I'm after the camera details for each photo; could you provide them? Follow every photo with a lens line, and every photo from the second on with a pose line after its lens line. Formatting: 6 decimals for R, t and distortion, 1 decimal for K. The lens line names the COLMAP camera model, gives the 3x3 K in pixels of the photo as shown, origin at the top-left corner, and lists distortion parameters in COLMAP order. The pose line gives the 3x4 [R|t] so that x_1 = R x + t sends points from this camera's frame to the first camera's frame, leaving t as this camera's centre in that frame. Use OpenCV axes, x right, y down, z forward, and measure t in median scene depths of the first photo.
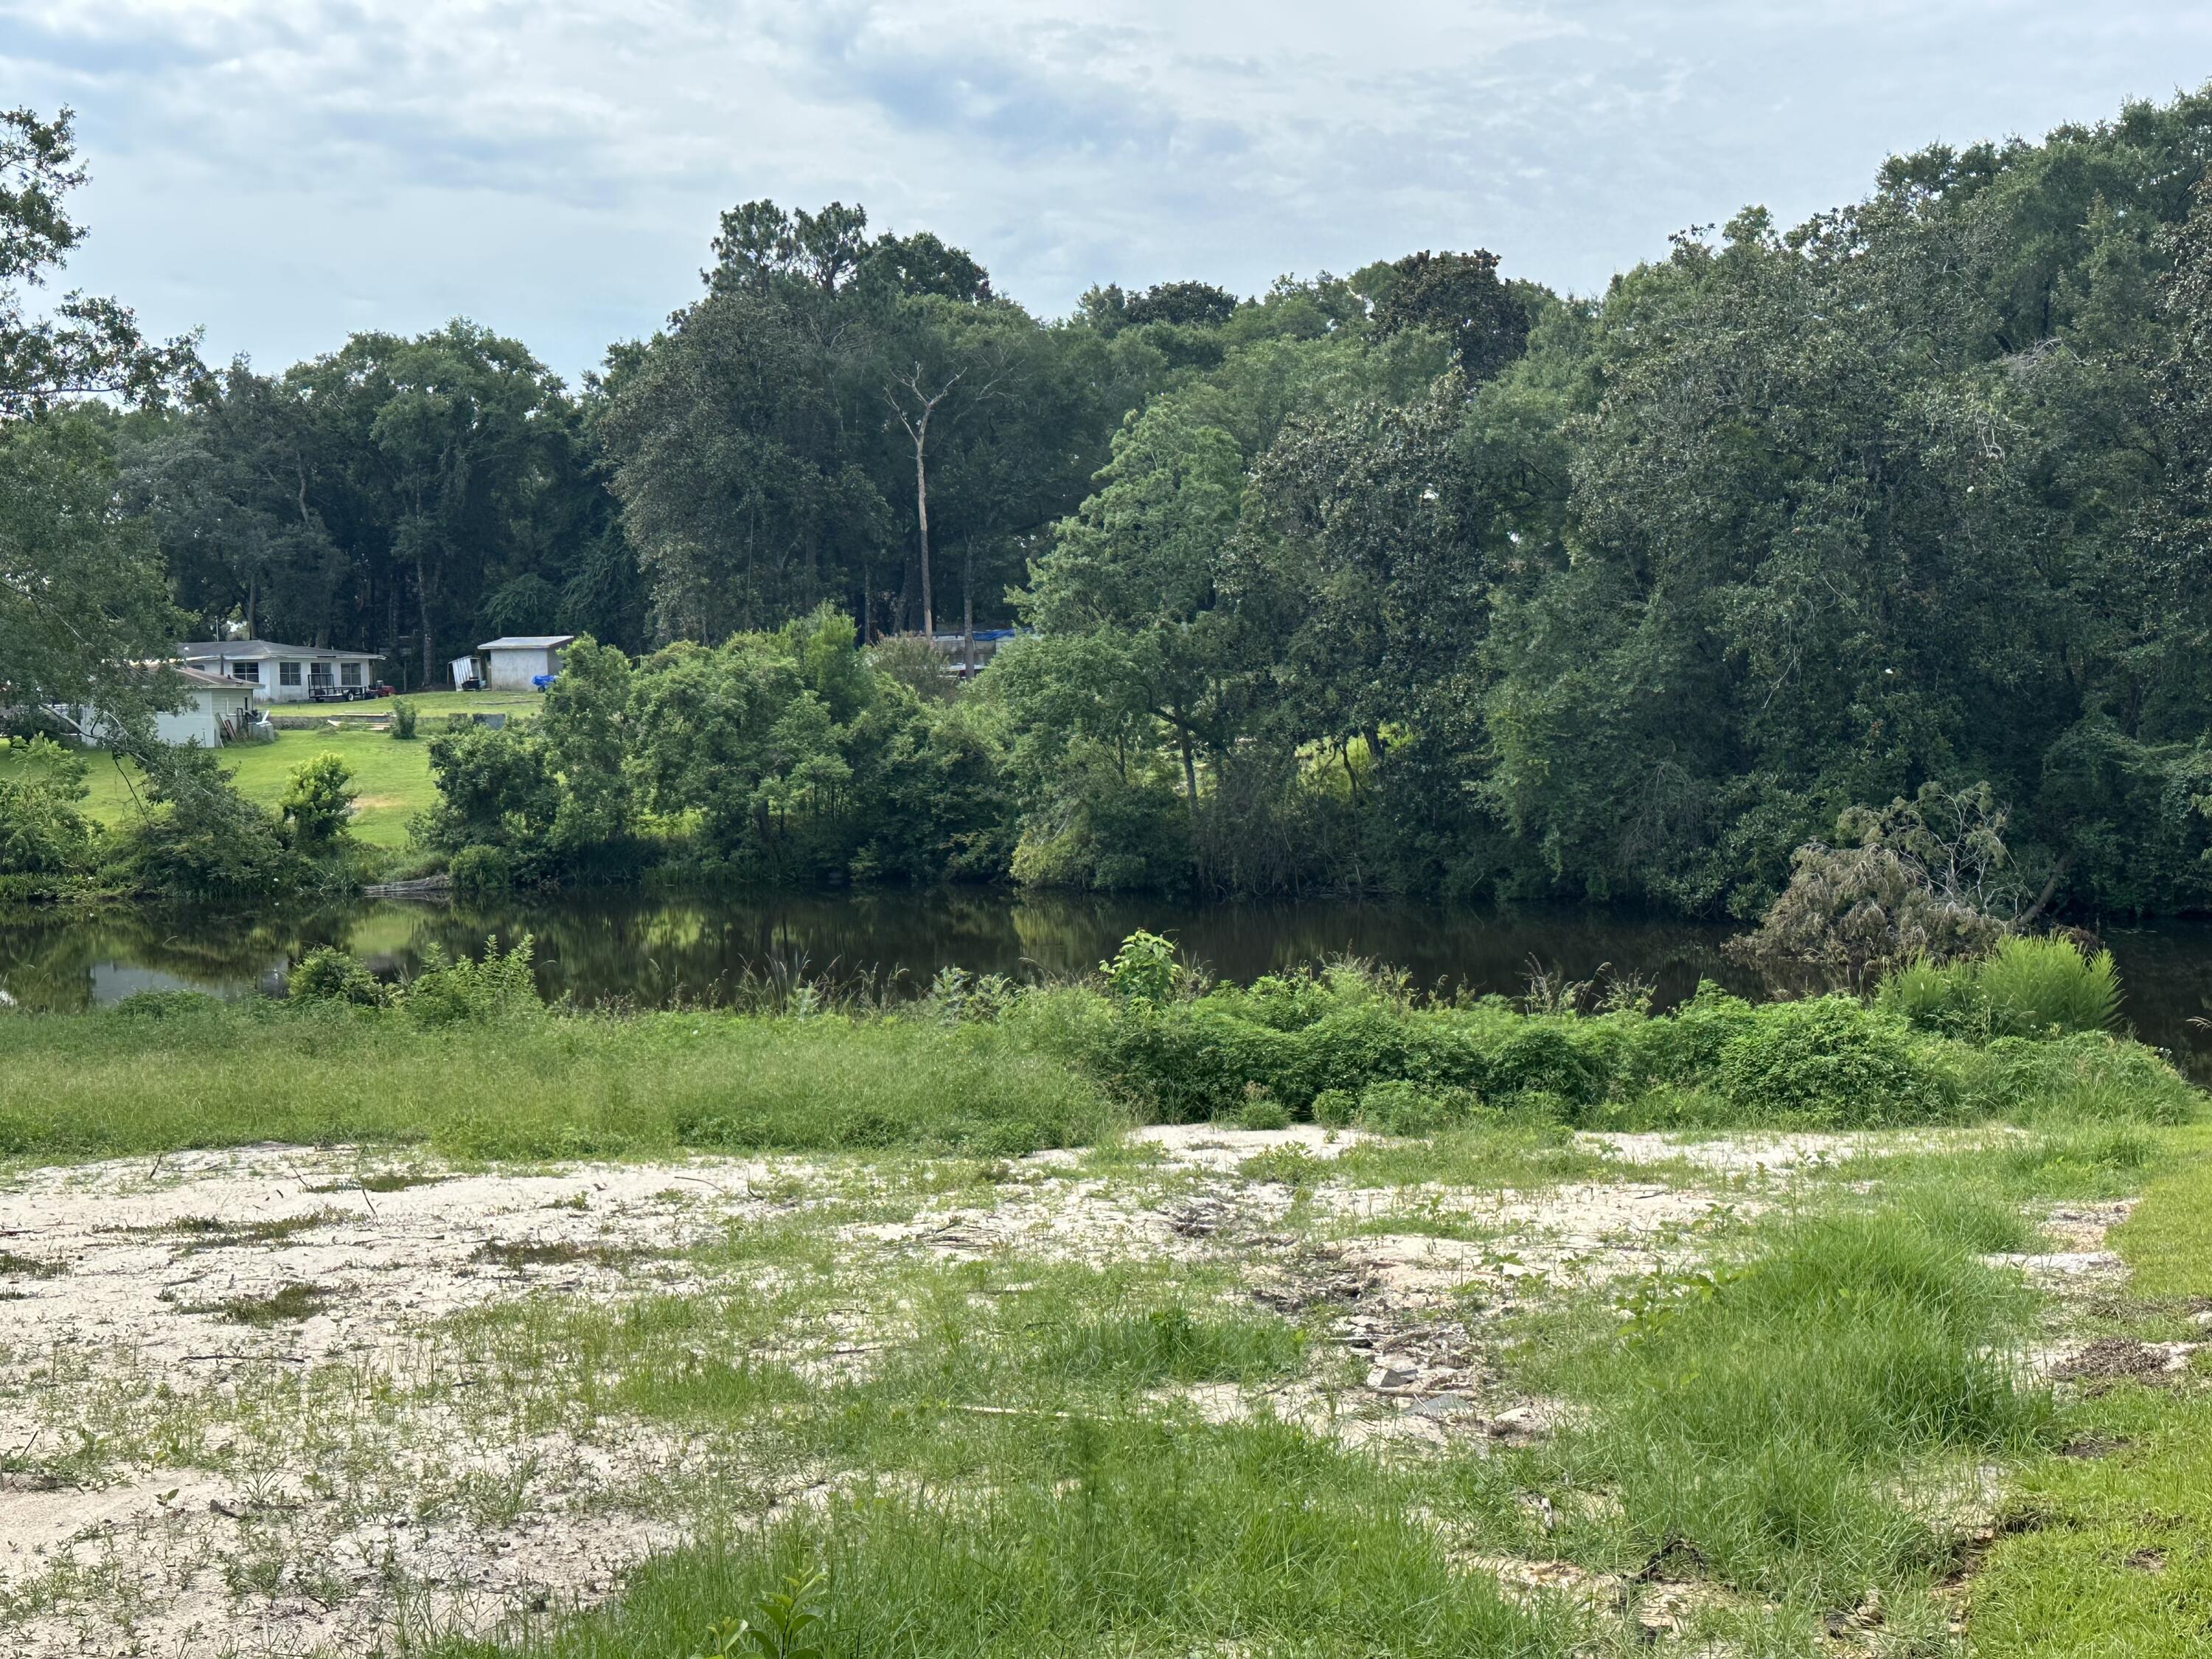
lens RADIAL K [[2576.2, 0, 1127.4], [0, 2576.2, 816.2], [0, 0, 1]] dist [0.104680, 0.000000]
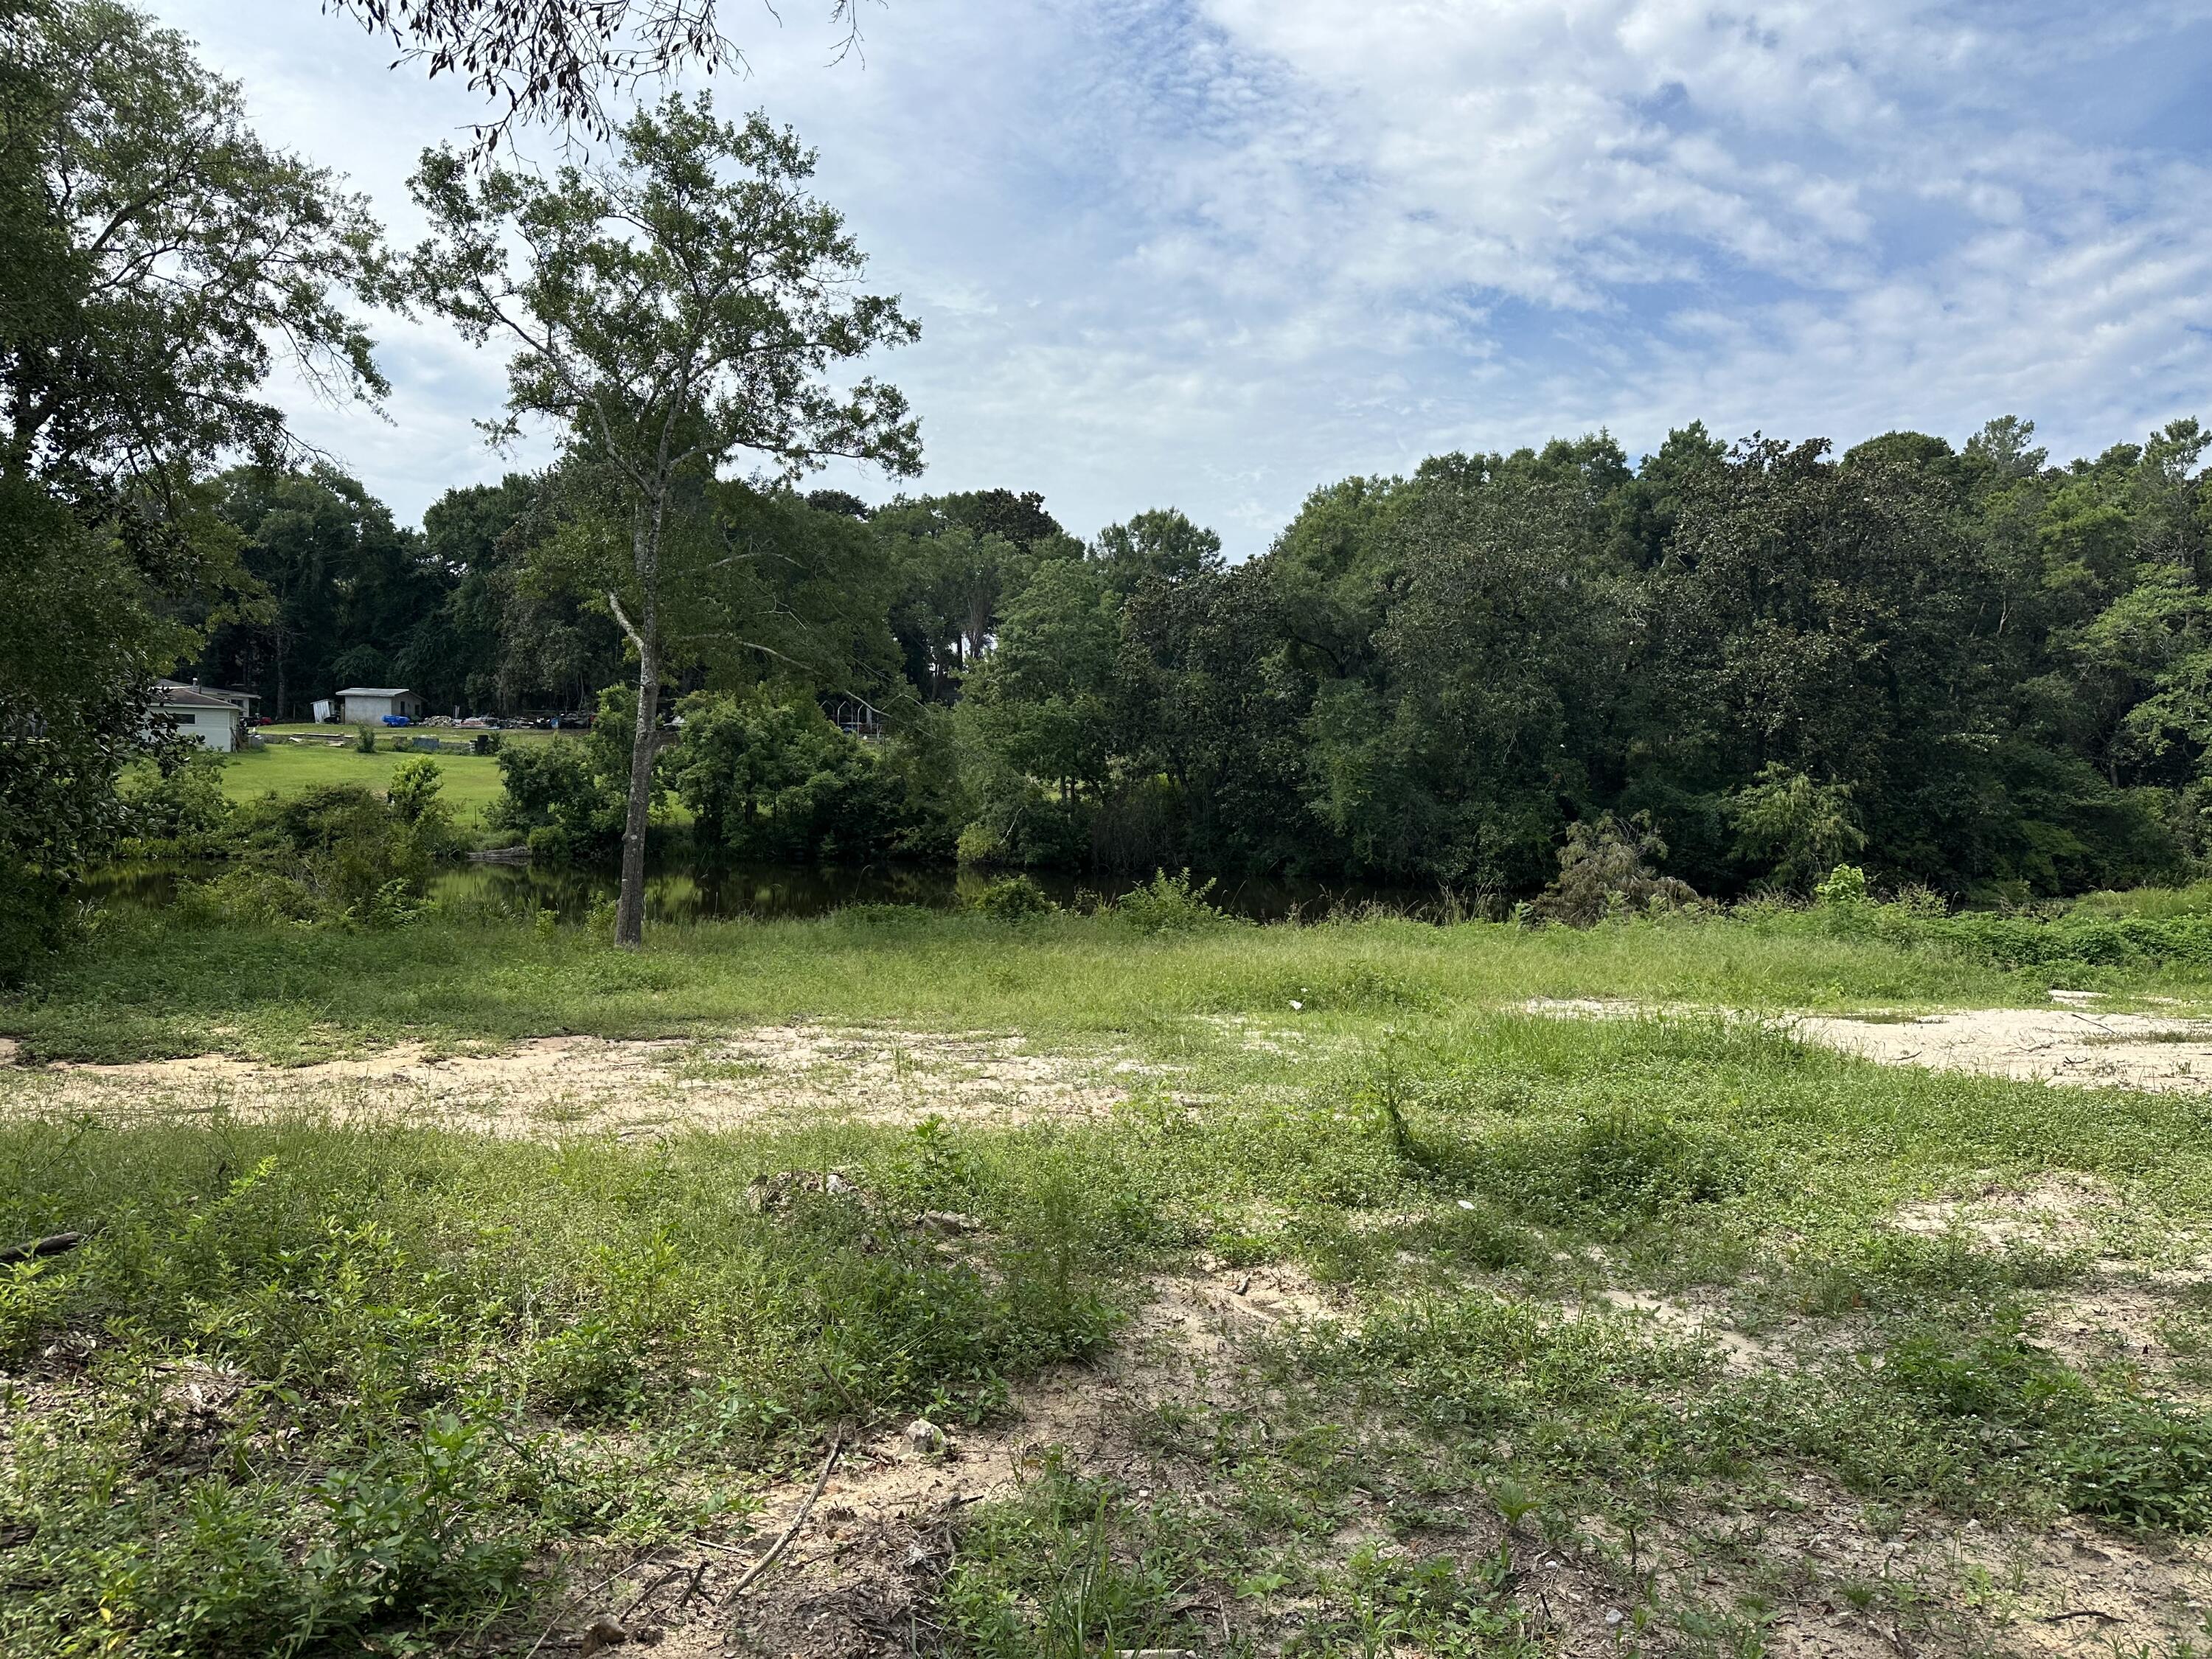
lens RADIAL K [[1541.9, 0, 1098.3], [0, 1541.9, 855.5], [0, 0, 1]] dist [0.071911, -0.077543]
pose [[0.936888, 0.024446, 0.348774, -0.265731], [-0.026650, 0.999644, 0.001524, 0.017808], [-0.348612, -0.010723, 0.937206, 0.104943]]
